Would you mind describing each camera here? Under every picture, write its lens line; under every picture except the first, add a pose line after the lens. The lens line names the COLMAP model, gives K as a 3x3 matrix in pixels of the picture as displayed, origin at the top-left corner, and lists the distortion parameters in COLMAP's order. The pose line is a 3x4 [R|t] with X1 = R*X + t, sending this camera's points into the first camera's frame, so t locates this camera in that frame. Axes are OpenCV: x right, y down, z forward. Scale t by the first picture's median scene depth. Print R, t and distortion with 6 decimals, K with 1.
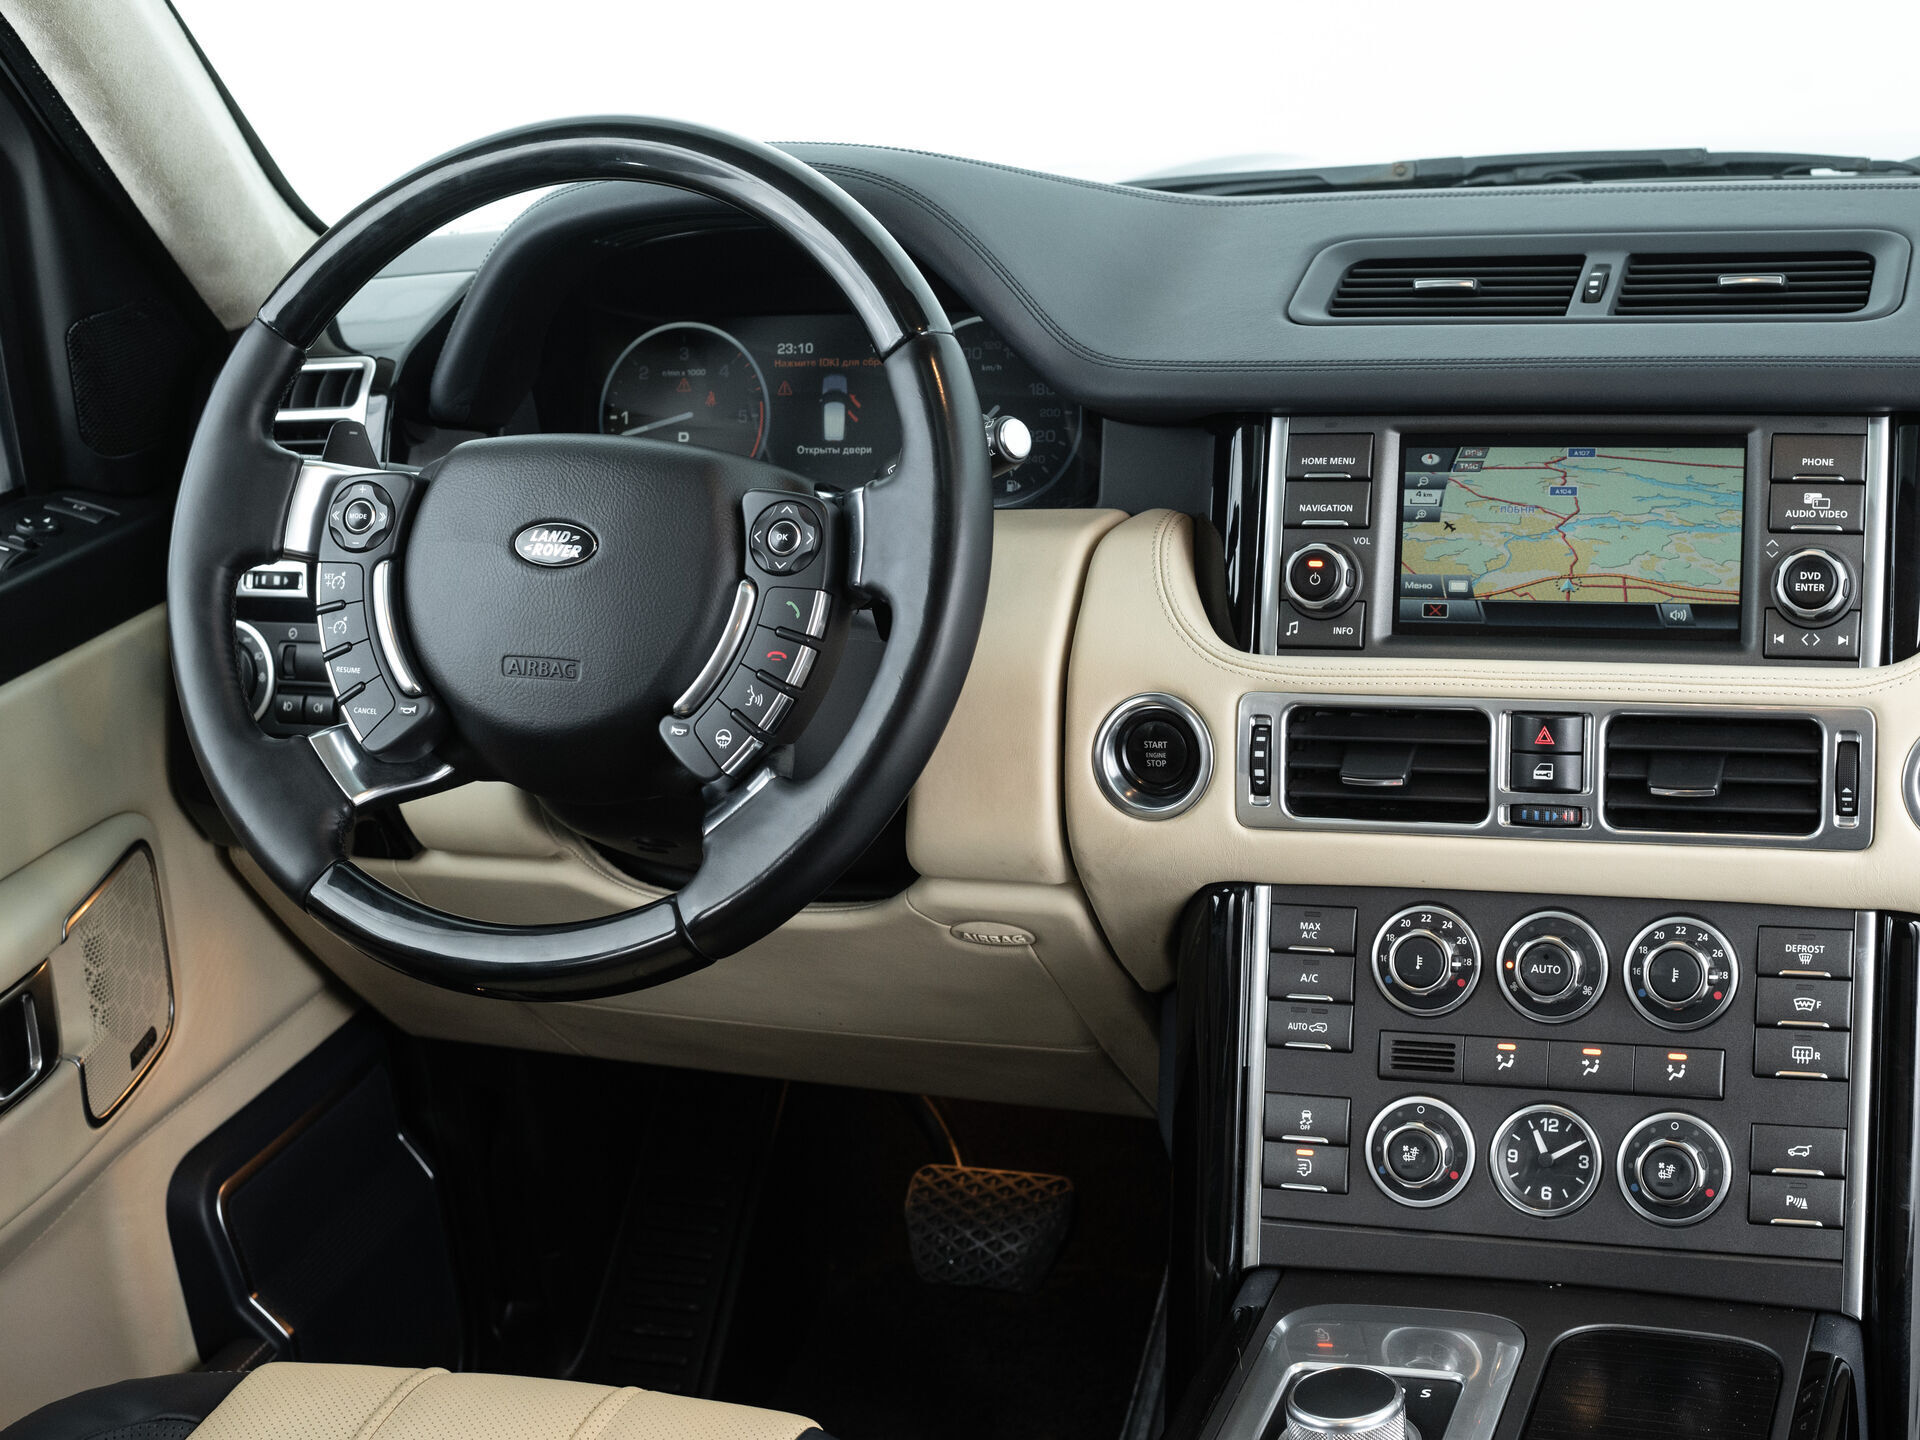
lens RADIAL K [[3245.9, 0, 960.0], [0, 3245.9, 720.0], [0, 0, 1]] dist [-0.124341, 0.087336]
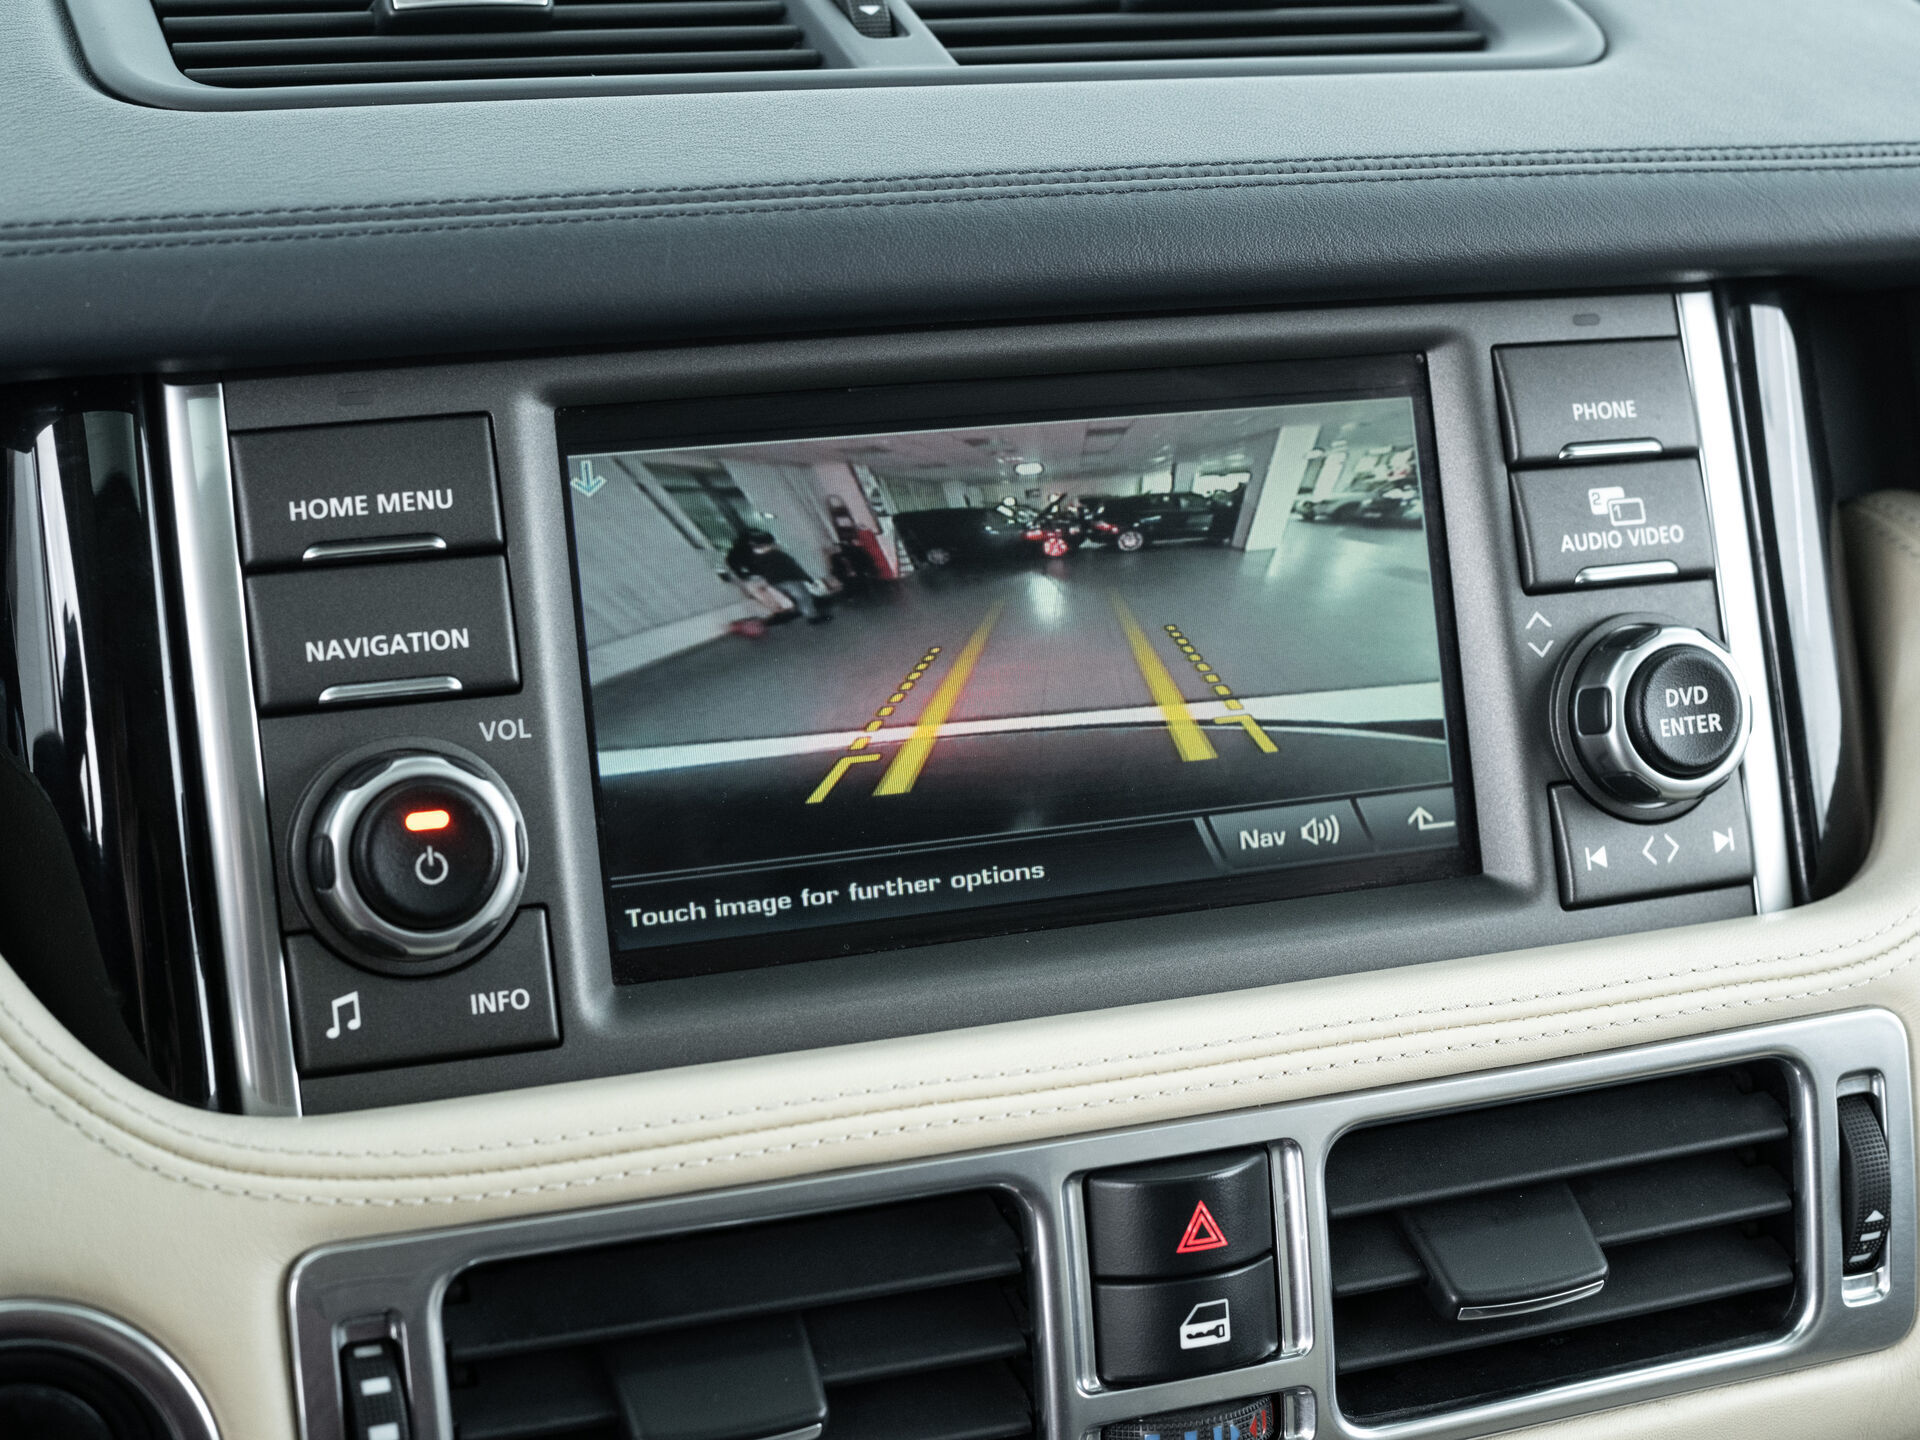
lens RADIAL K [[3381.1, 0, 960.0], [0, 3381.1, 720.0], [0, 0, 1]] dist [-0.131943, -0.080281]
pose [[0.748291, -0.125320, 0.651426, -0.072613], [0.107838, 0.991912, 0.066949, -0.075998], [-0.654547, 0.020151, 0.755753, 0.709391]]
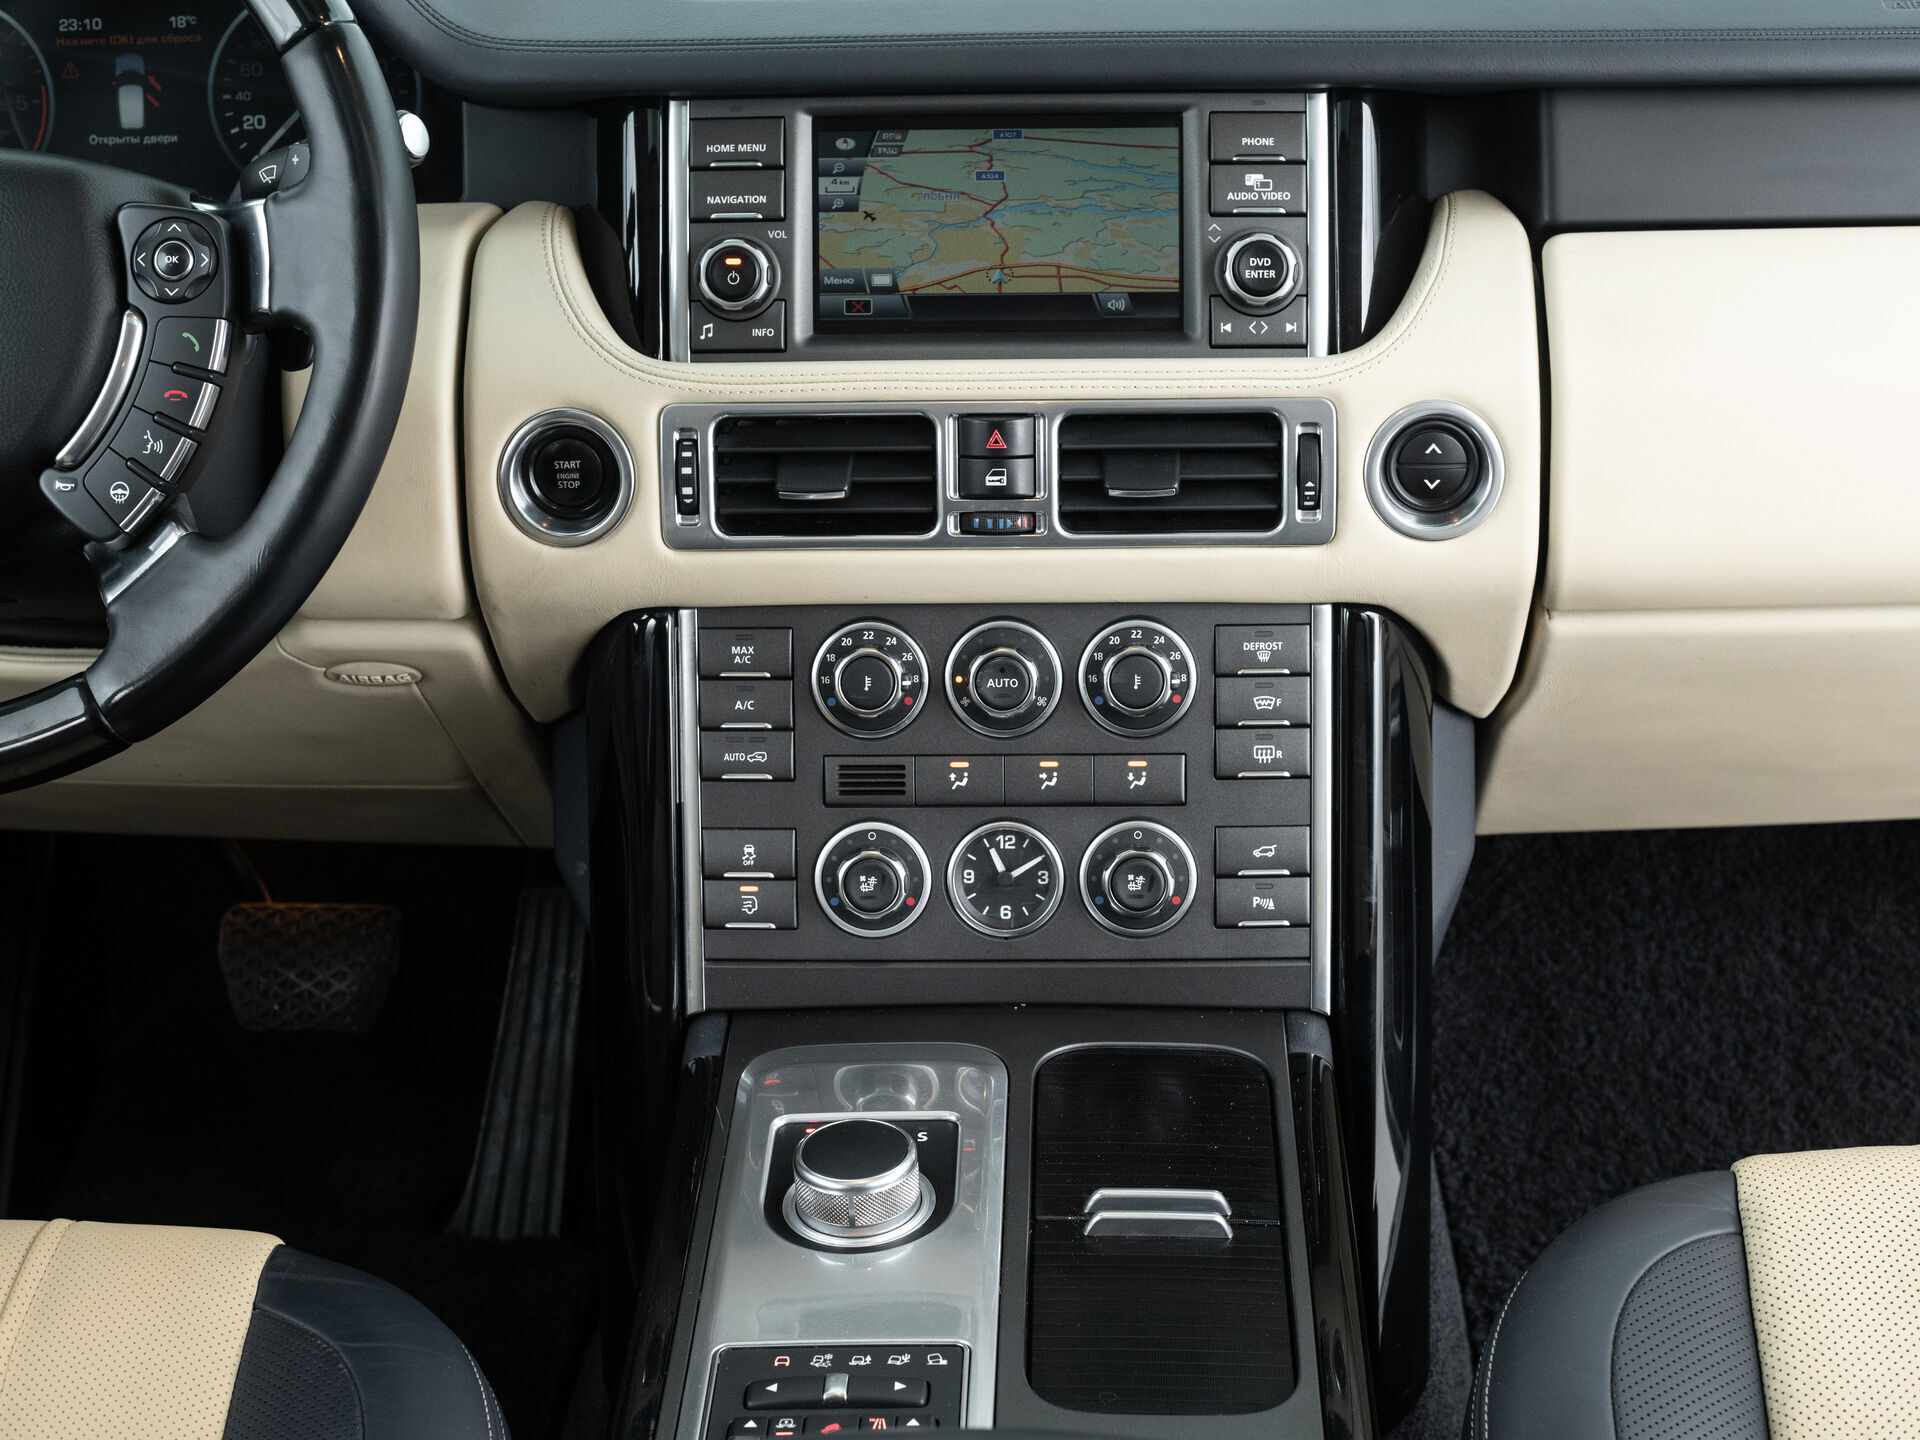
lens RADIAL K [[3245.9, 0, 960.0], [0, 3245.9, 720.0], [0, 0, 1]] dist [-0.124341, 0.087336]
pose [[0.951160, -0.074455, 0.299586, -0.116211], [0.037429, 0.991133, 0.127490, -0.034077], [-0.306422, -0.110051, 0.945513, 0.092107]]
